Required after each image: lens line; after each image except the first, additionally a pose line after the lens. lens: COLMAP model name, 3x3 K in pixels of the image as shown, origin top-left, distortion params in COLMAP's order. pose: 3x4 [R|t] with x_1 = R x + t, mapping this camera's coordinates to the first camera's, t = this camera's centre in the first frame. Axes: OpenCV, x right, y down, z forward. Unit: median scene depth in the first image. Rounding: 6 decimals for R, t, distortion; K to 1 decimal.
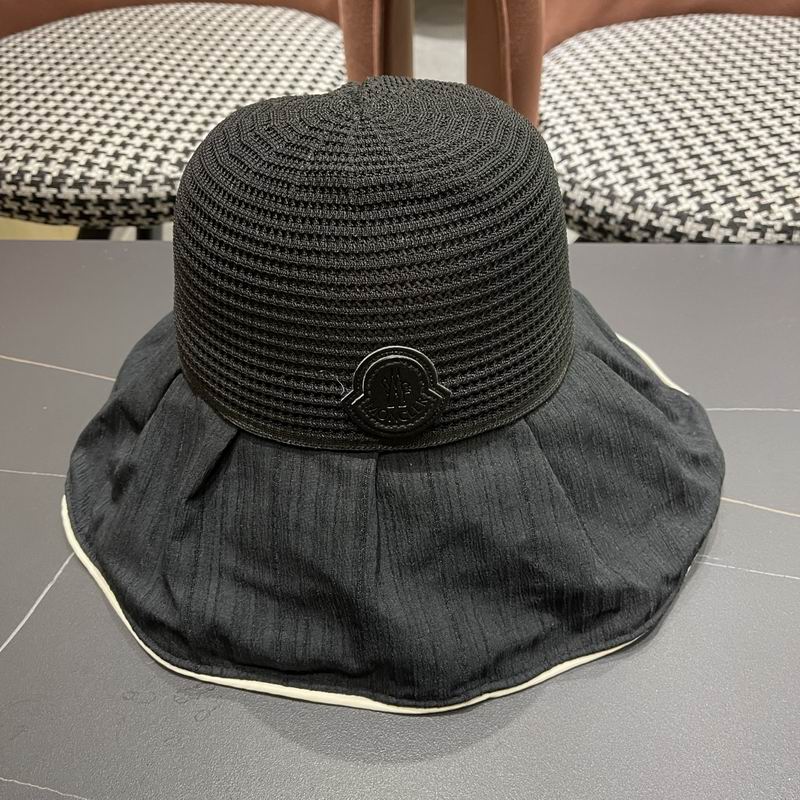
lens RADIAL K [[835.1, 0, 403.3], [0, 835.1, 401.0], [0, 0, 1]] dist [0.018556, 0.000000]
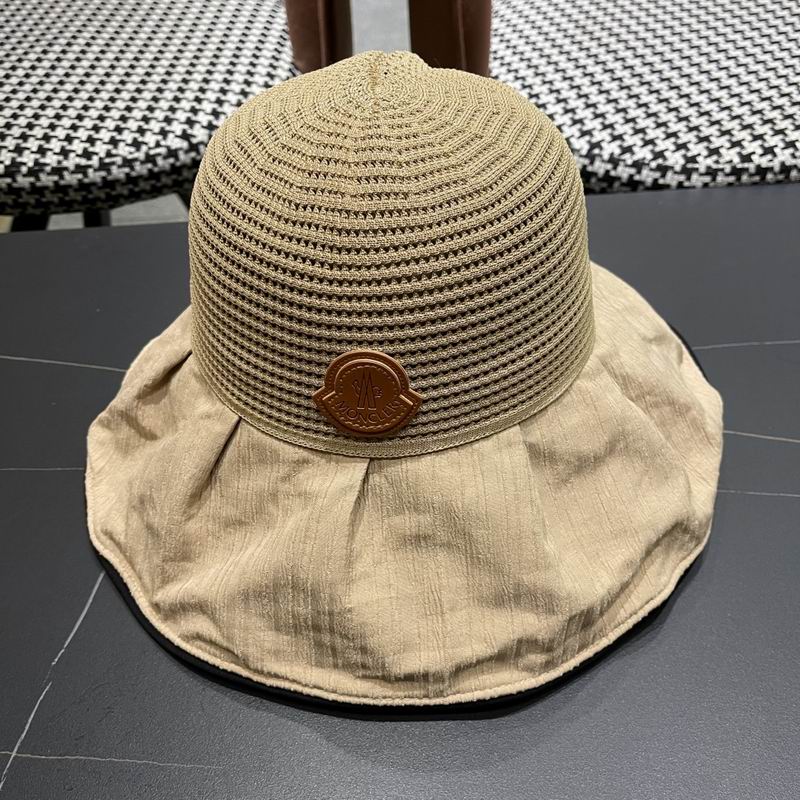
lens RADIAL K [[835.1, 0, 397.4], [0, 835.1, 403.7], [0, 0, 1]] dist [0.018556, 0.000000]
pose [[0.992188, -0.091596, 0.084690, -0.073229], [0.086357, 0.994233, 0.063586, -0.014889], [-0.090026, -0.055776, 0.994376, -0.027884]]
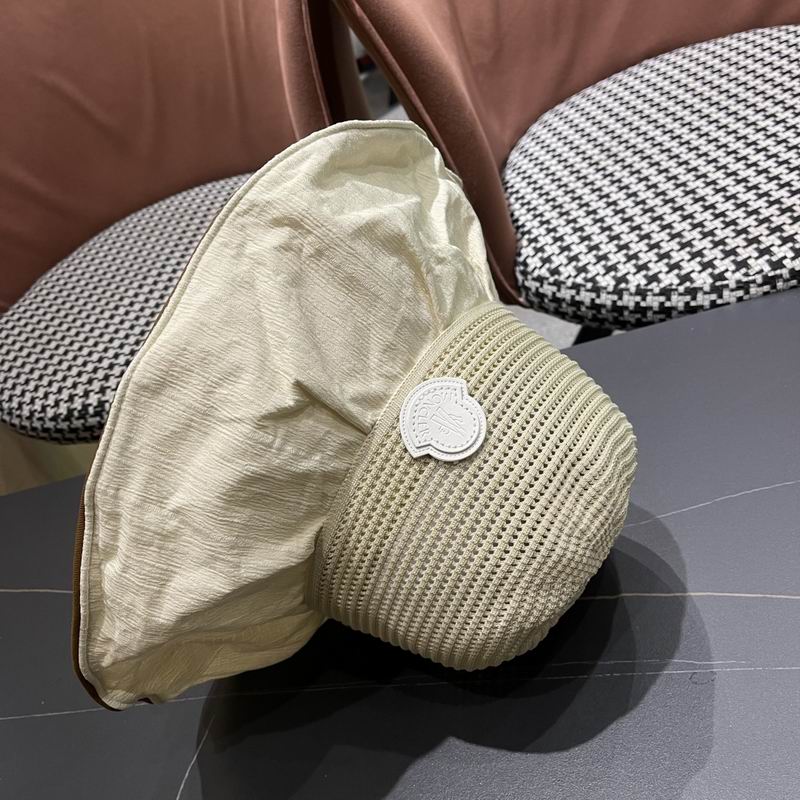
lens RADIAL K [[835.1, 0, 400.4], [0, 835.1, 409.5], [0, 0, 1]] dist [0.018556, 0.000000]
pose [[0.955363, -0.262925, -0.134730, 0.107879], [0.259540, 0.964800, -0.042425, -0.109449], [0.141142, 0.005564, 0.989974, -0.067335]]
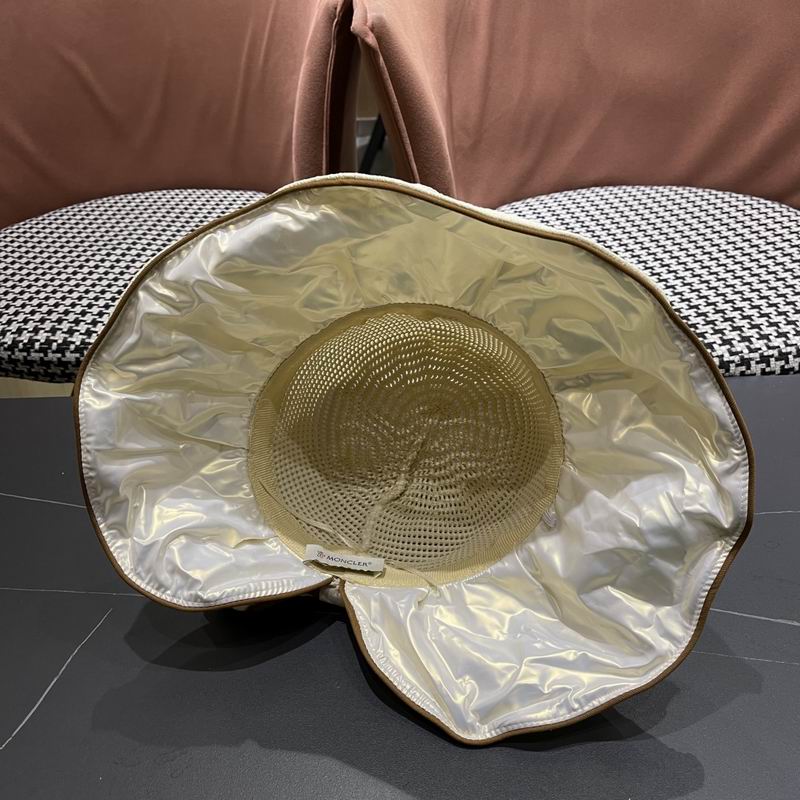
lens RADIAL K [[835.1, 0, 401.1], [0, 835.1, 402.6], [0, 0, 1]] dist [0.018556, 0.000000]
pose [[0.999194, -0.037958, 0.013086, 0.053176], [0.039462, 0.988535, -0.145744, 0.009414], [-0.007404, 0.146143, 0.989236, -0.175194]]
